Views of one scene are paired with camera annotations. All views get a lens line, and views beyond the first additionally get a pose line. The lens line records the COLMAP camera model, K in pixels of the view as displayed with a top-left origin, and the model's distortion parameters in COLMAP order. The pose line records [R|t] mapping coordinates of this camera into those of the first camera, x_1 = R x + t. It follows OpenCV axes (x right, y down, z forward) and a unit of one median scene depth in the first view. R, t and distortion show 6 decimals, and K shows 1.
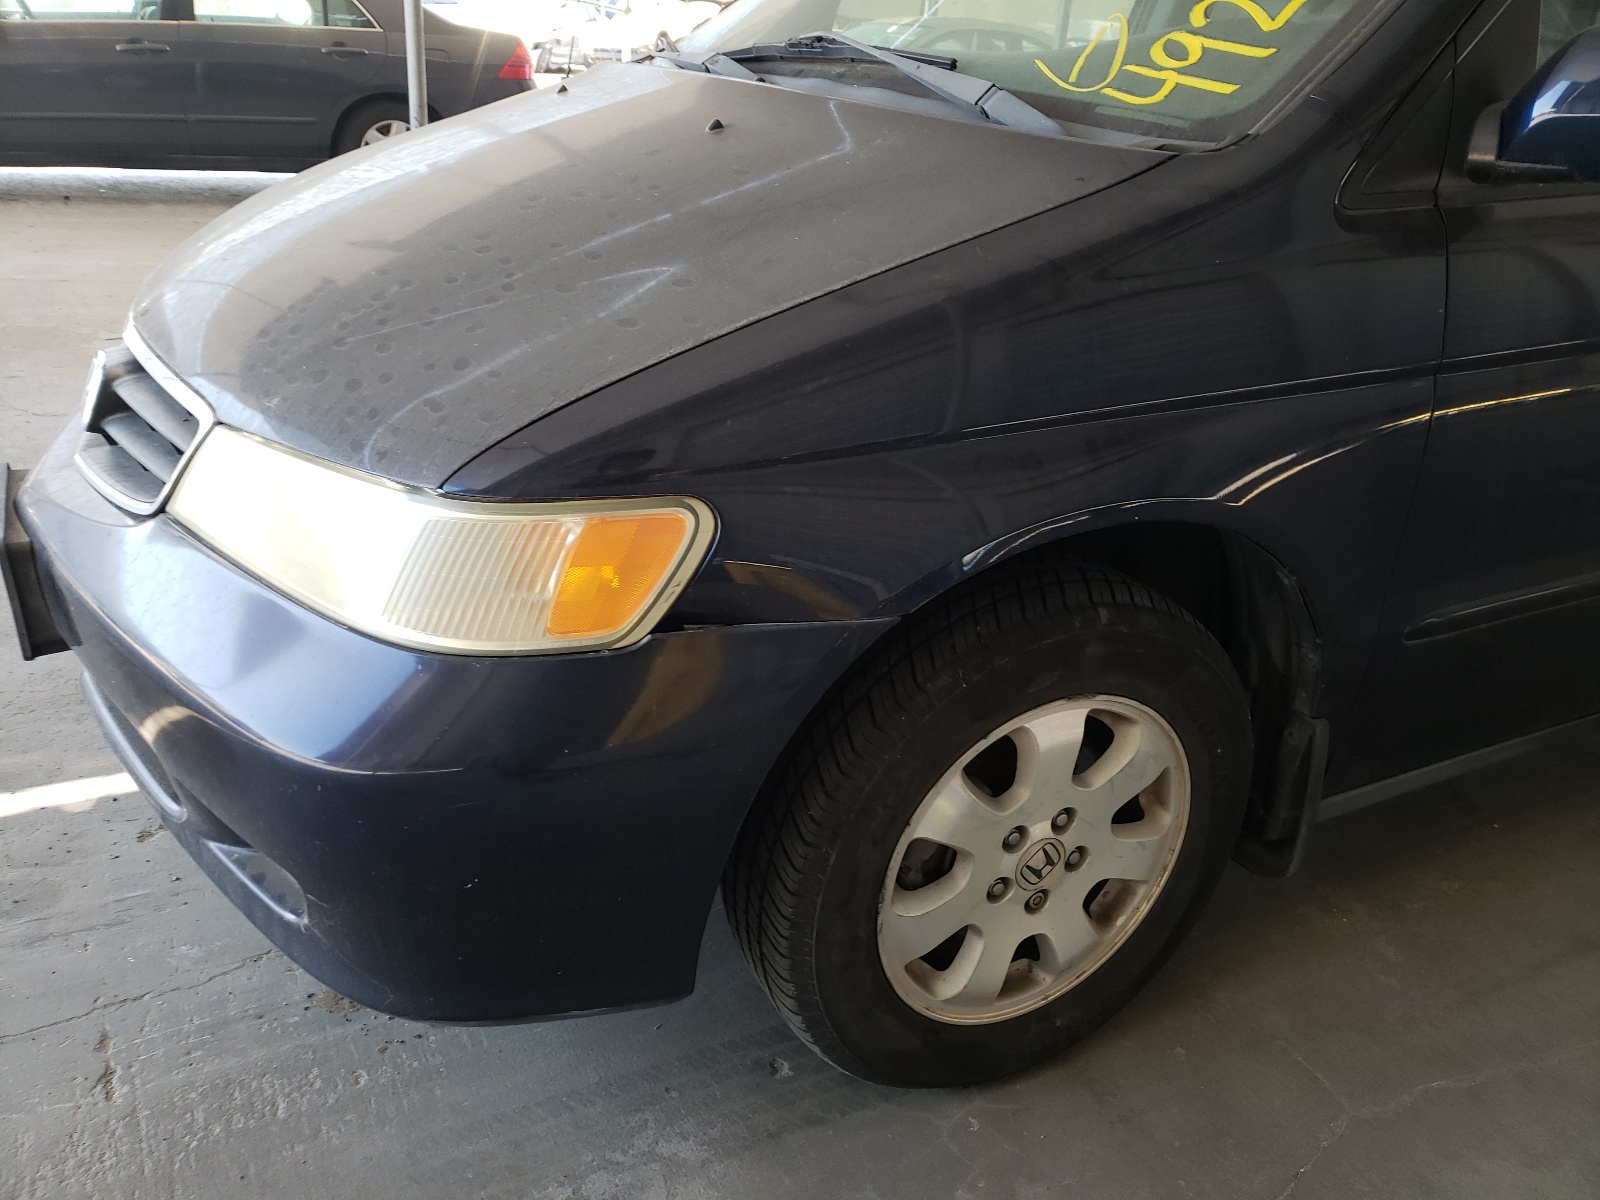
lens RADIAL K [[1236.6, 0, 800.6], [0, 1236.6, 607.9], [0, 0, 1]] dist [0.012650, -0.009258]
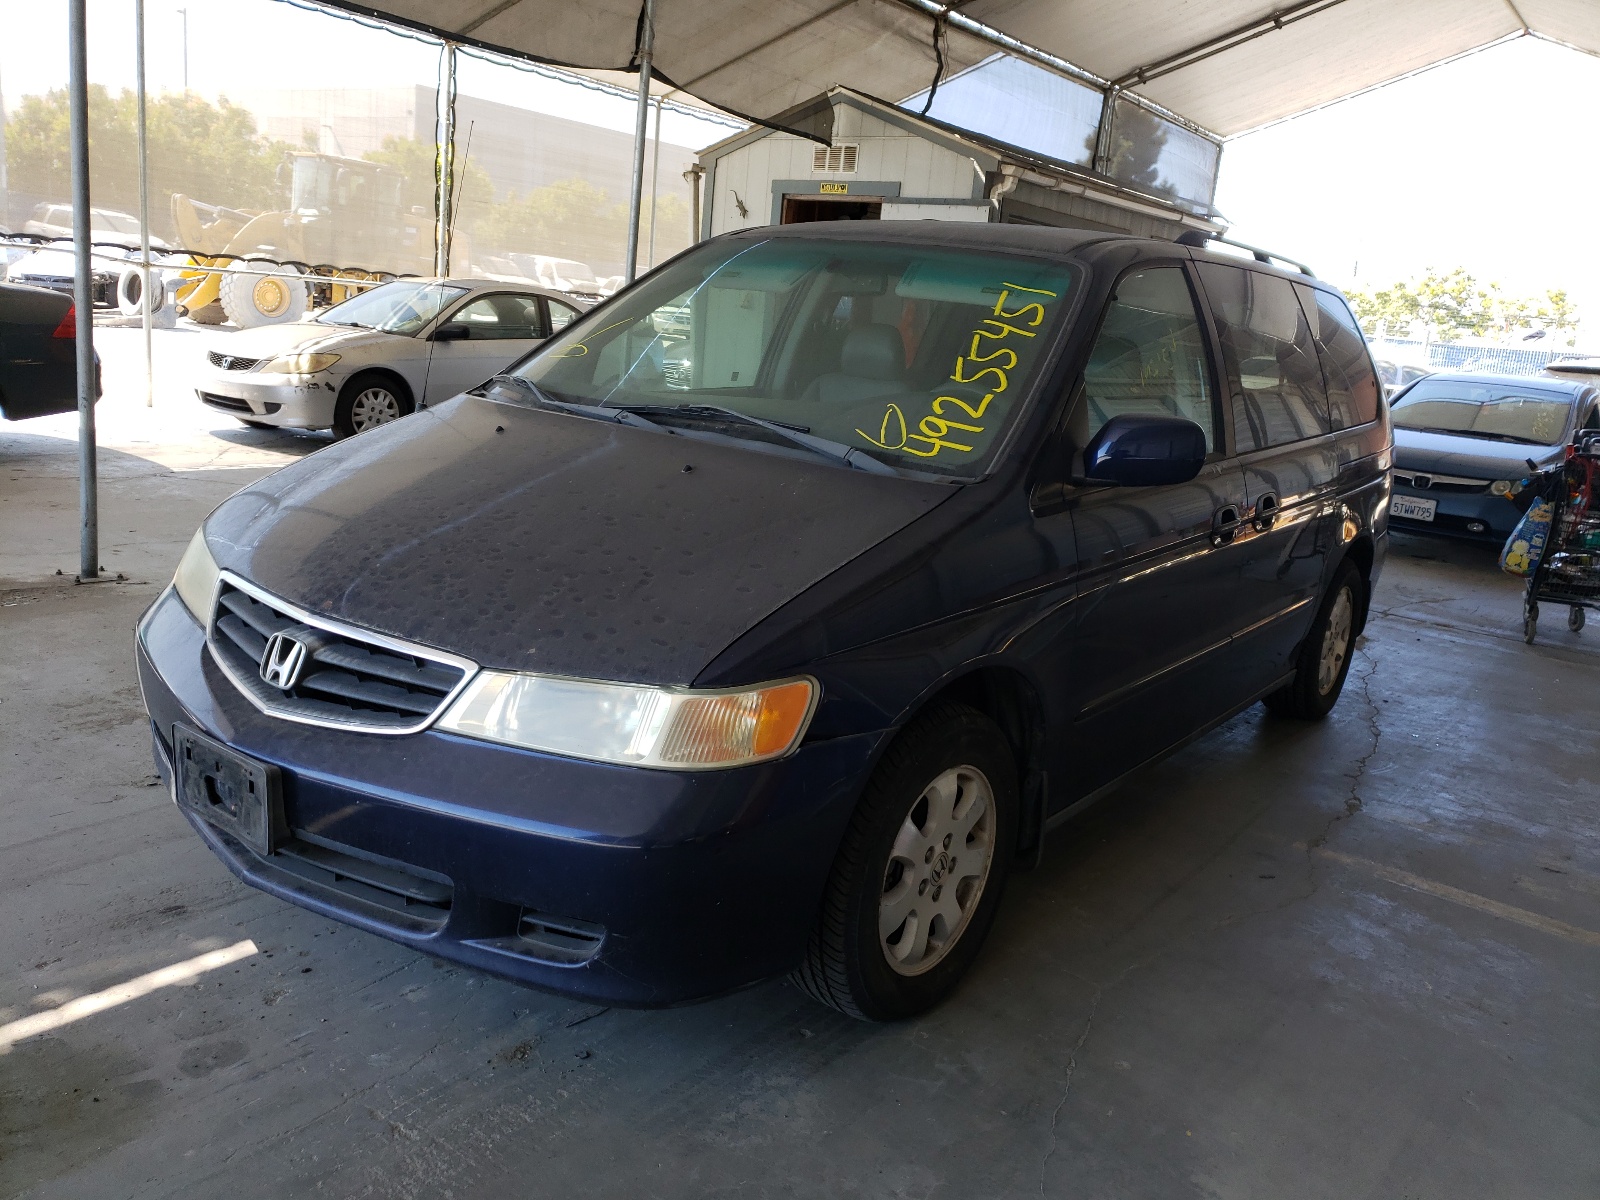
lens RADIAL K [[1236.6, 0, 798.0], [0, 1236.6, 596.5], [0, 0, 1]] dist [0.012650, -0.009258]
pose [[0.909702, -0.078439, 0.407786, -0.687408], [0.148826, 0.978349, -0.143817, 0.051328], [-0.387676, 0.191520, 0.901680, -0.593391]]
